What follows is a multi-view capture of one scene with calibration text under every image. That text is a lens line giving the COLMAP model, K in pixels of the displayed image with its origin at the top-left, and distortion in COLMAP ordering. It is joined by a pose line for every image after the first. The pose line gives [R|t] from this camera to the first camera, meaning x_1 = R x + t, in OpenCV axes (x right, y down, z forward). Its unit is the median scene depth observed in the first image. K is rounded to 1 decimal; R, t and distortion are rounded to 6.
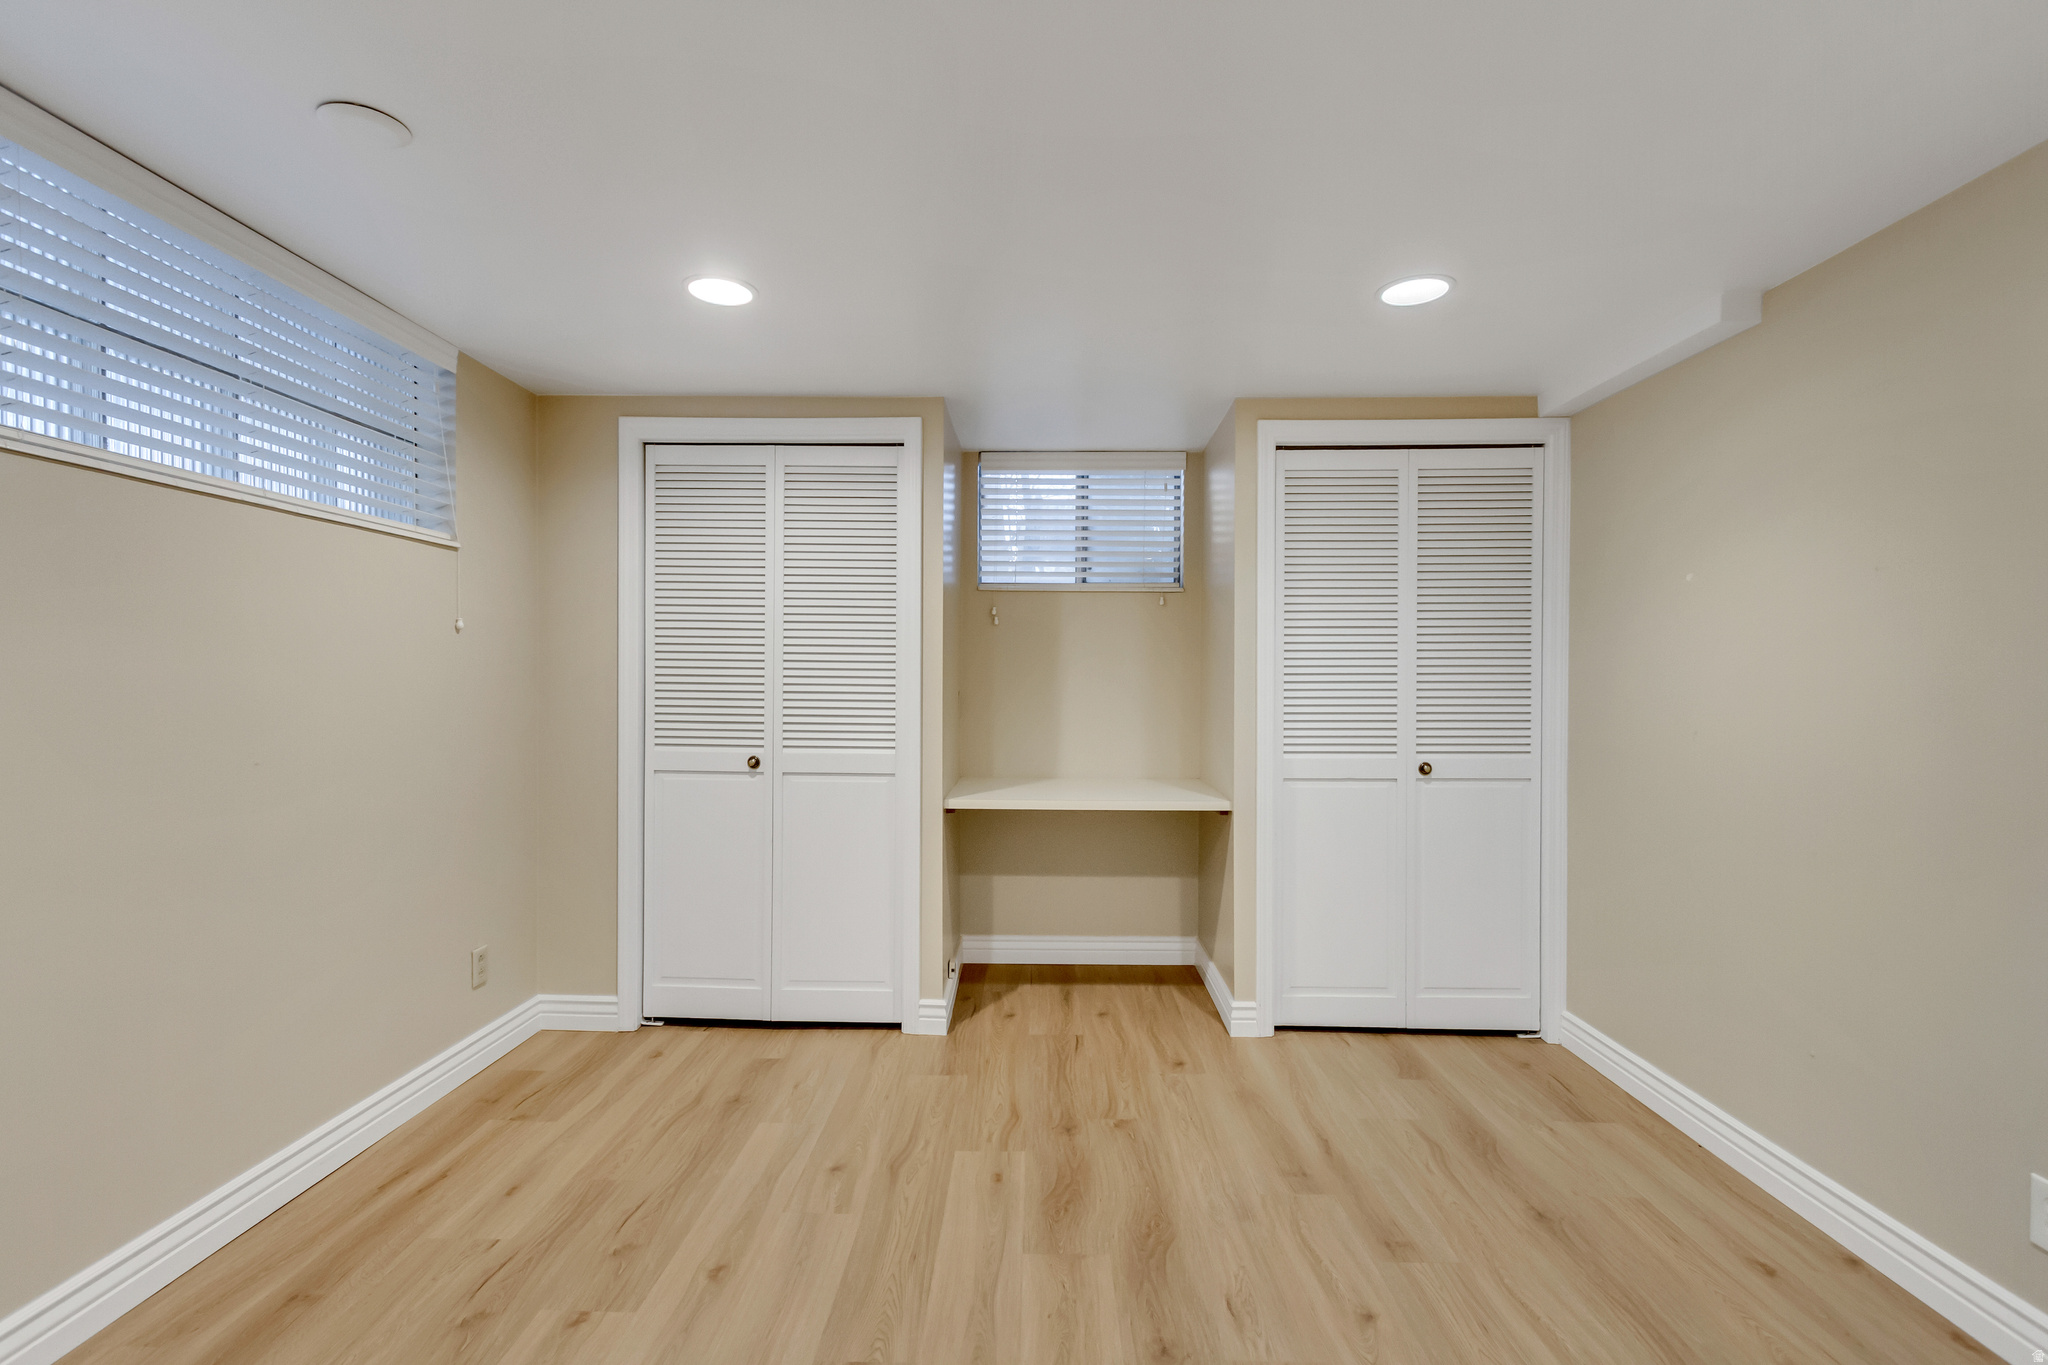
lens RADIAL K [[940.0, 0, 1024.8], [0, 940.0, 691.4], [0, 0, 1]] dist [0.008473, -0.000958]
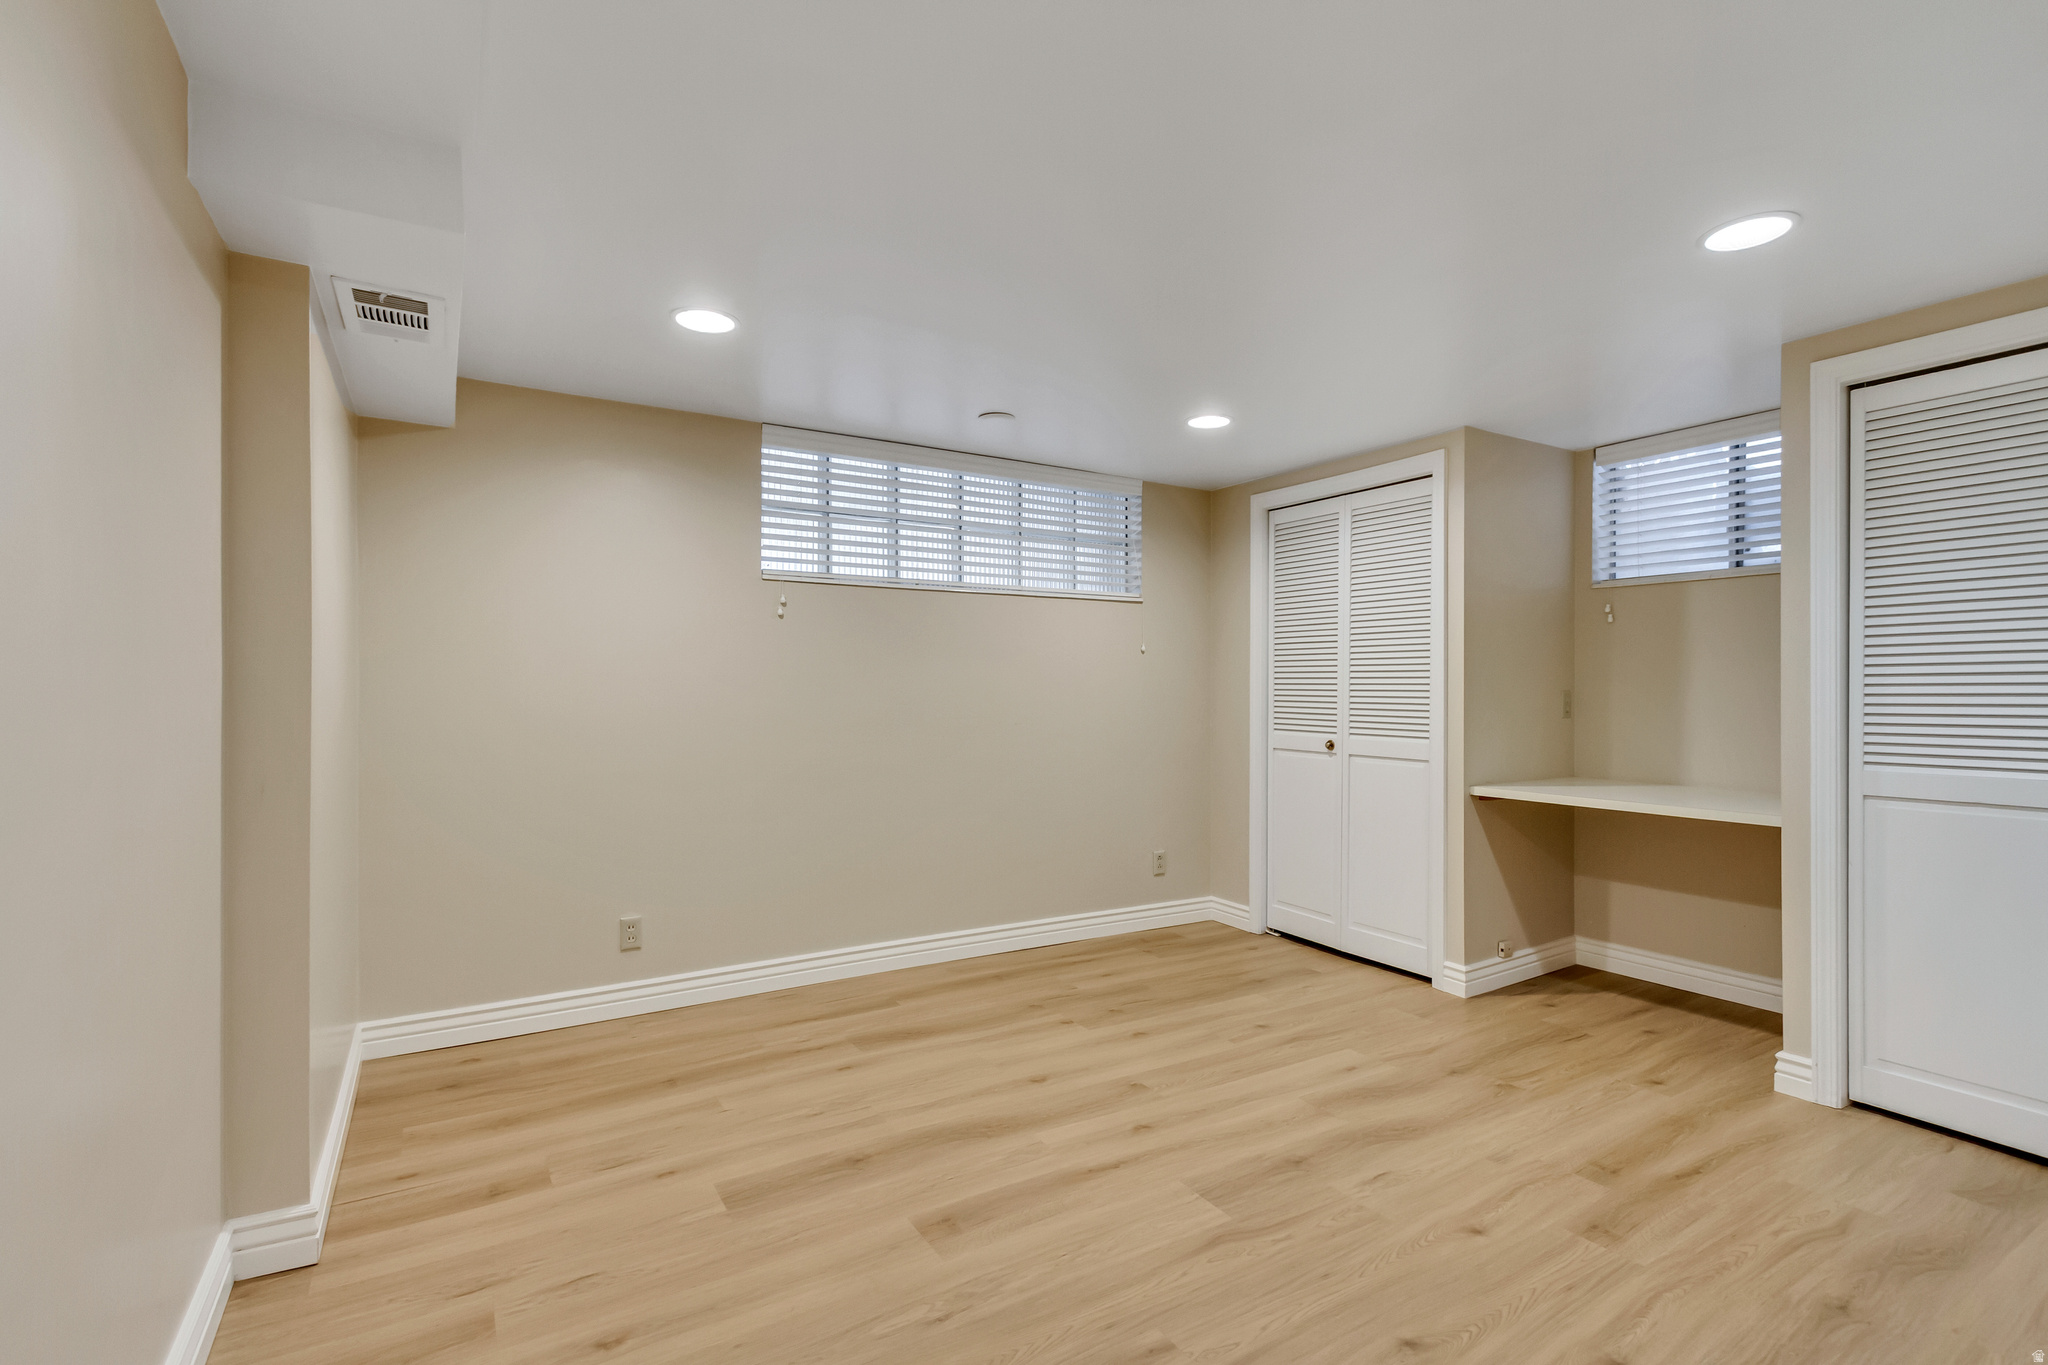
lens RADIAL K [[940.0, 0, 1024.8], [0, 940.0, 691.4], [0, 0, 1]] dist [0.008473, -0.000958]
pose [[0.536868, -0.003143, -0.843661, 0.576204], [-0.007206, 0.999940, -0.008311, 0.015895], [0.843636, 0.010541, 0.536812, -0.039979]]
